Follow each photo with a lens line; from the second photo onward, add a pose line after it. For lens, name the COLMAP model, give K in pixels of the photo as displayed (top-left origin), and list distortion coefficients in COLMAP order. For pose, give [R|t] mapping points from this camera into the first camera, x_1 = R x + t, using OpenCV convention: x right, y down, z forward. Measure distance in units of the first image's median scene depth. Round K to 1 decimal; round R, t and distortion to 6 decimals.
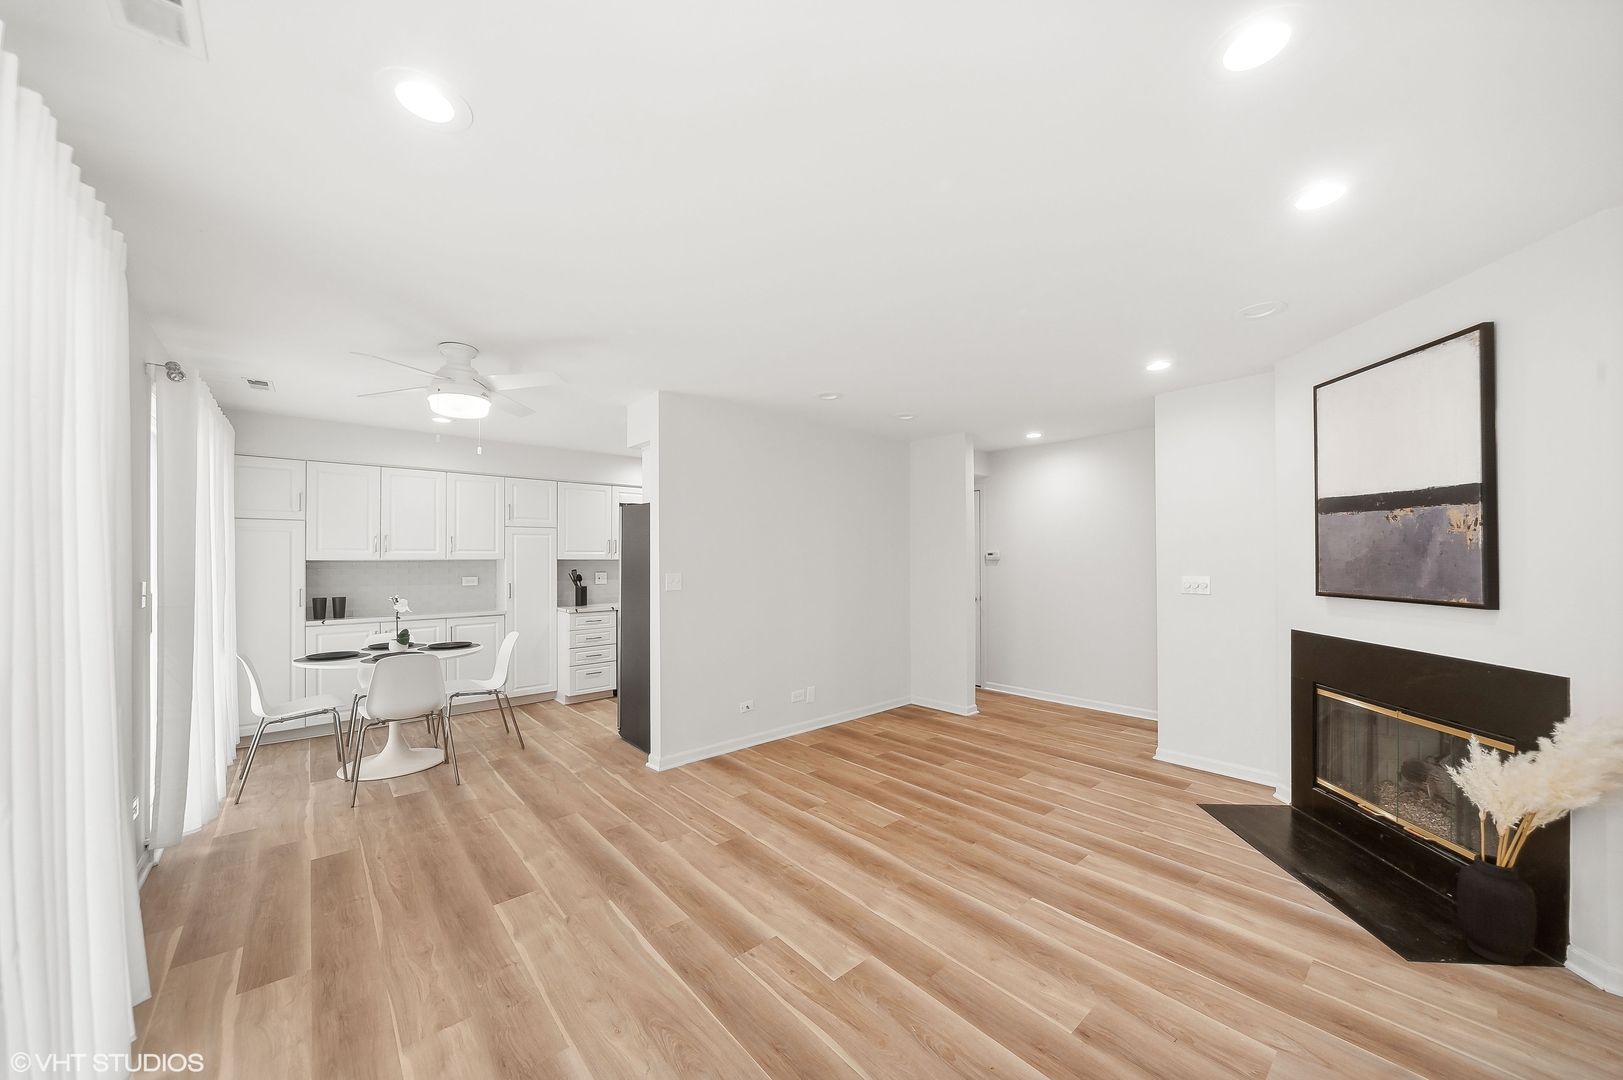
lens RADIAL K [[590.4, 0, 821.4], [0, 590.4, 569.4], [0, 0, 1]] dist [0.000108, 0.000043]
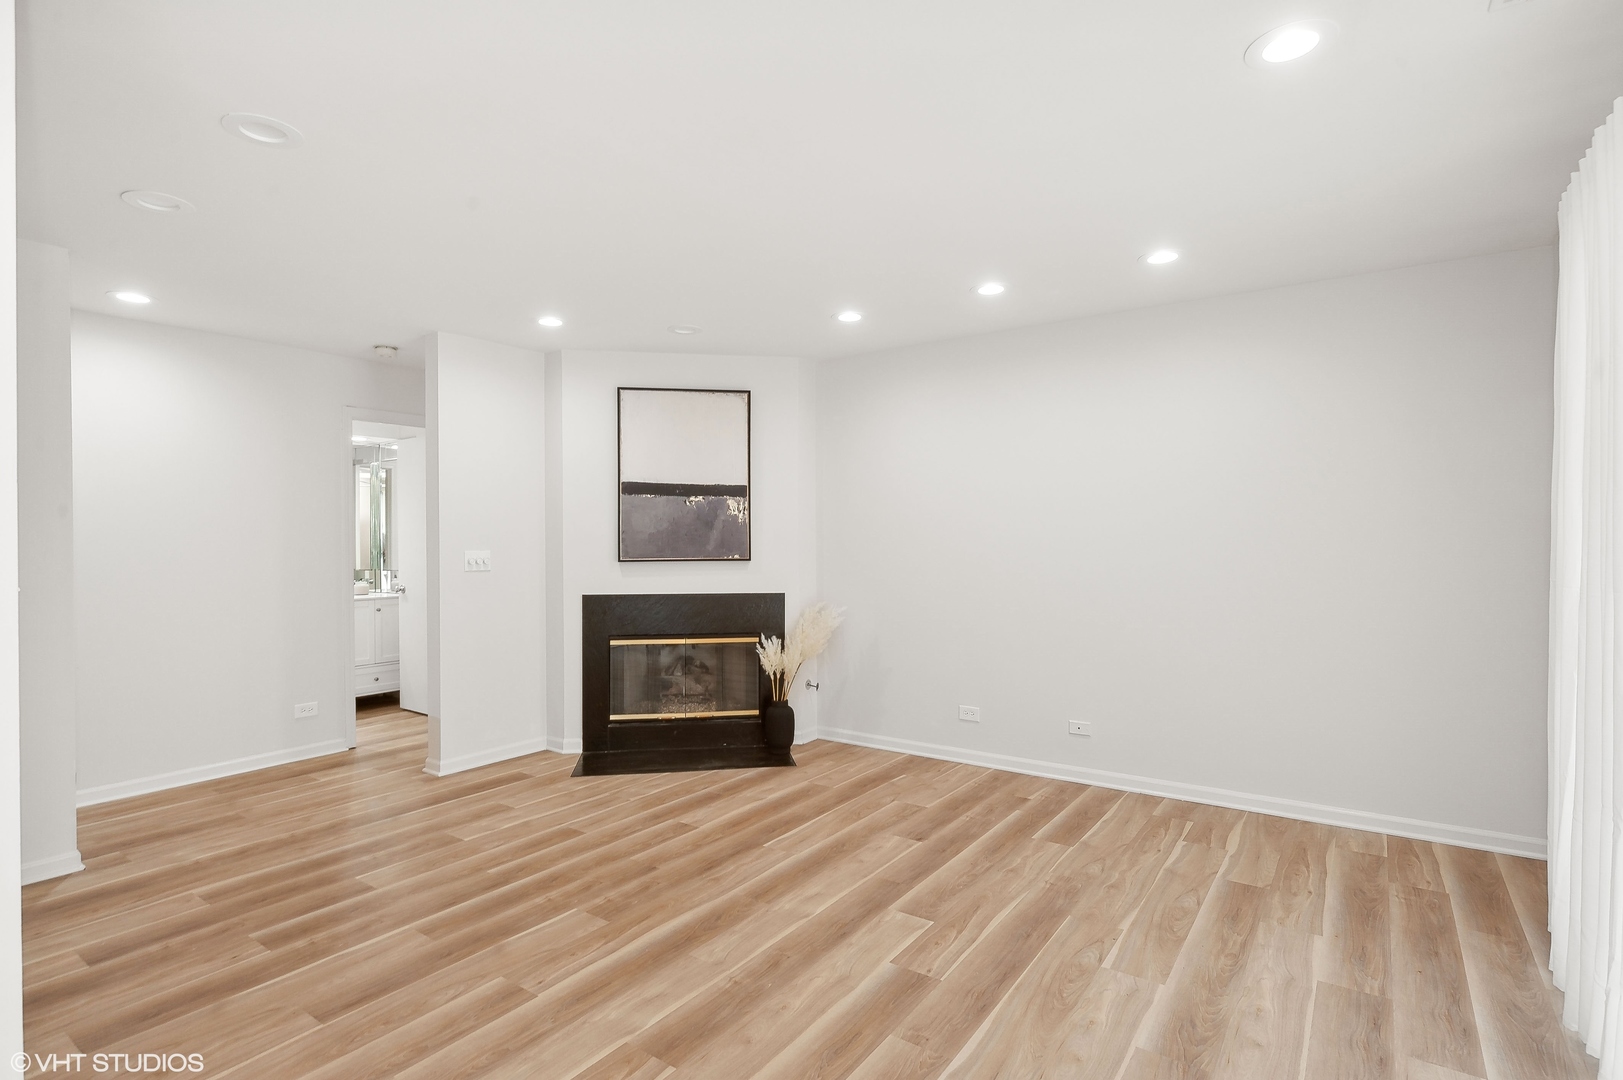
lens RADIAL K [[840.9, 0, 811.3], [0, 840.9, 536.6], [0, 0, 1]] dist [0.003234, 0.000015]
pose [[-0.262124, 0.012724, 0.964950, -0.967421], [0.023779, 0.999695, -0.006723, 0.015106], [-0.964741, 0.021183, -0.262346, 1.123226]]
